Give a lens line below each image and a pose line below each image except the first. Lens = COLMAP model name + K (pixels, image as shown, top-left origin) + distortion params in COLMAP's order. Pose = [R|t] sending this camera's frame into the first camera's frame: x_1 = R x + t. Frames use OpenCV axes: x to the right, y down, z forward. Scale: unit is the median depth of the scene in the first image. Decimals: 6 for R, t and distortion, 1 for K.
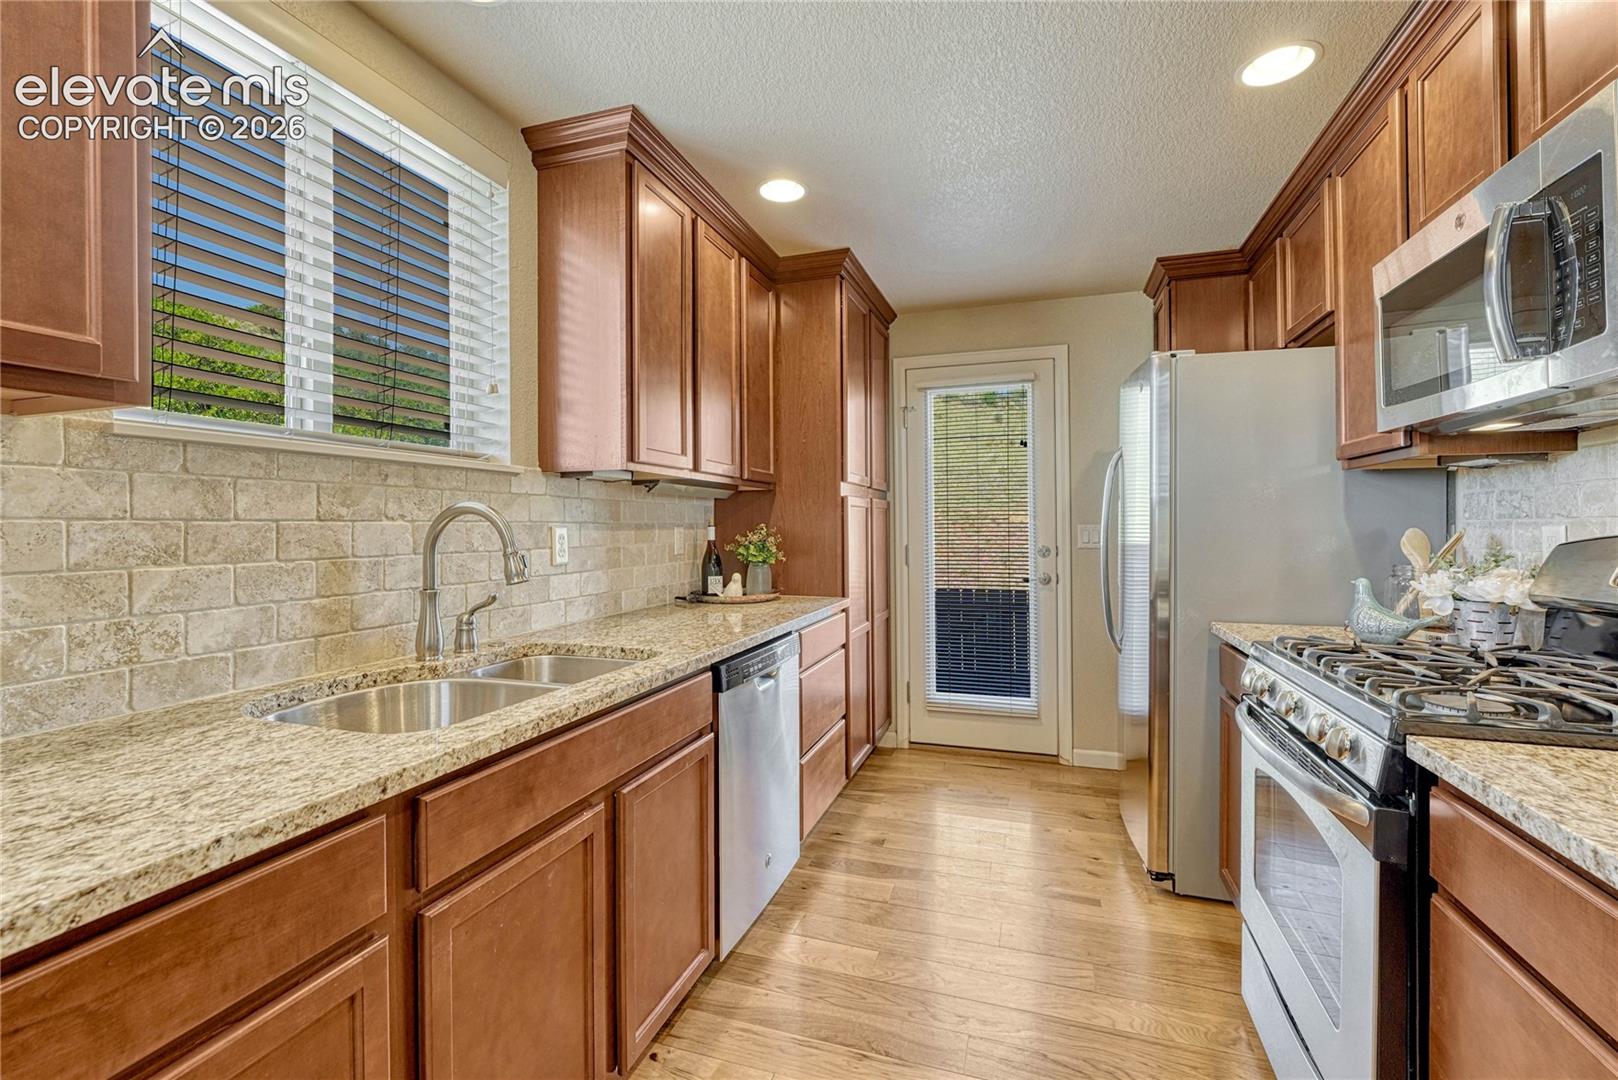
lens RADIAL K [[690.7, 0, 803.6], [0, 690.7, 524.7], [0, 0, 1]] dist [0.000788, 0.000046]
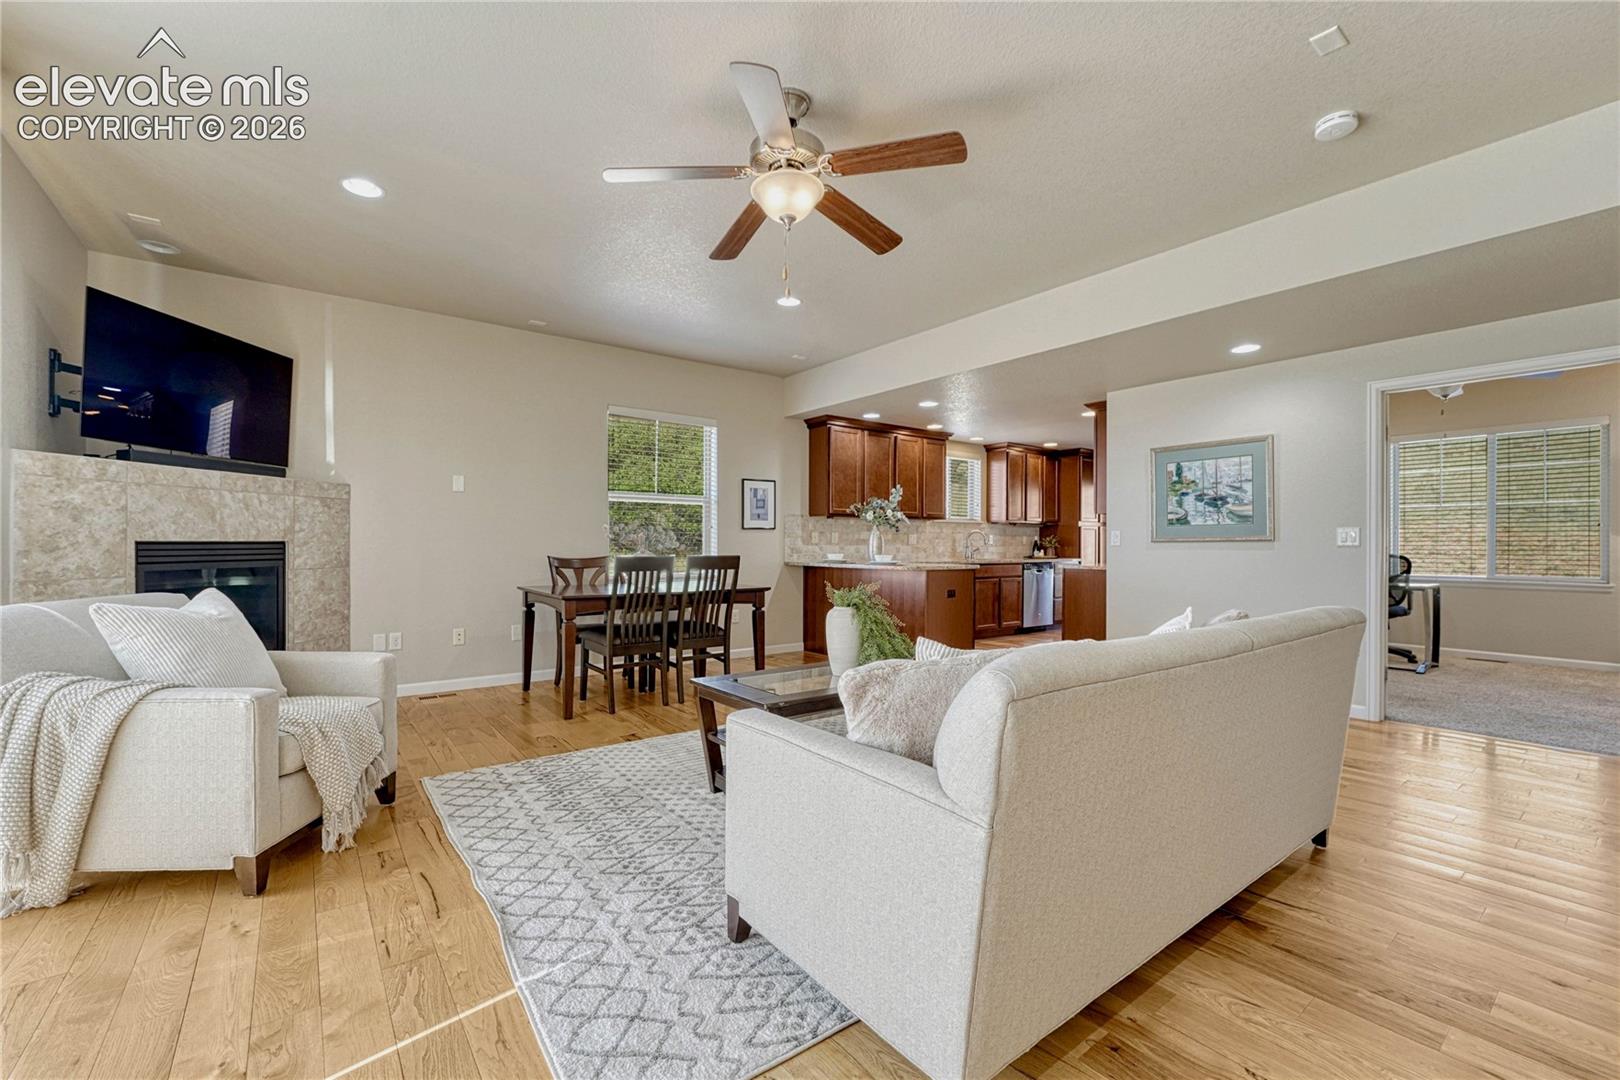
lens RADIAL K [[677.0, 0, 803.2], [0, 677.0, 535.0], [0, 0, 1]] dist [0.007818, 0.000236]
pose [[0.828302, -0.000974, -0.560281, 0.757450], [-0.005852, 0.999929, -0.010390, 0.038897], [0.560251, 0.011885, 0.828237, -2.290015]]
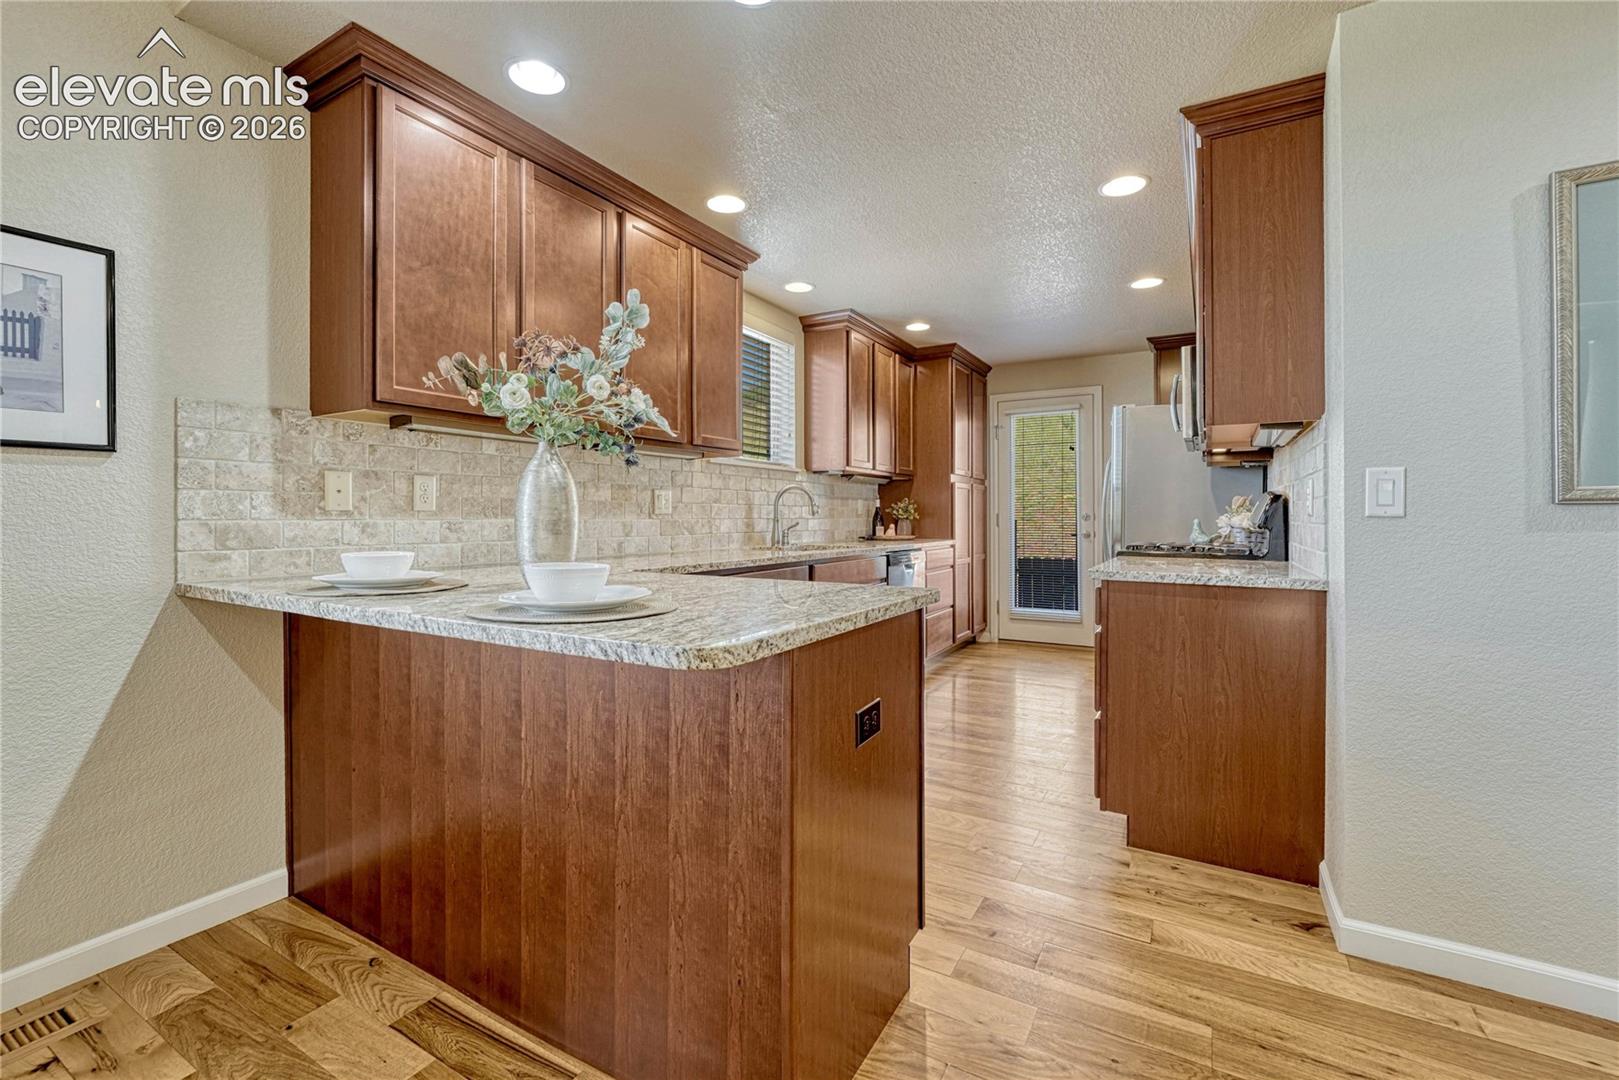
lens RADIAL K [[691.2, 0, 804.1], [0, 691.2, 524.7], [0, 0, 1]] dist [0.000788, 0.000046]
pose [[0.980942, 0.006282, -0.194200, 0.030273], [-0.003732, 0.999902, 0.013495, 0.046113], [0.194266, -0.012513, 0.980869, -0.832073]]
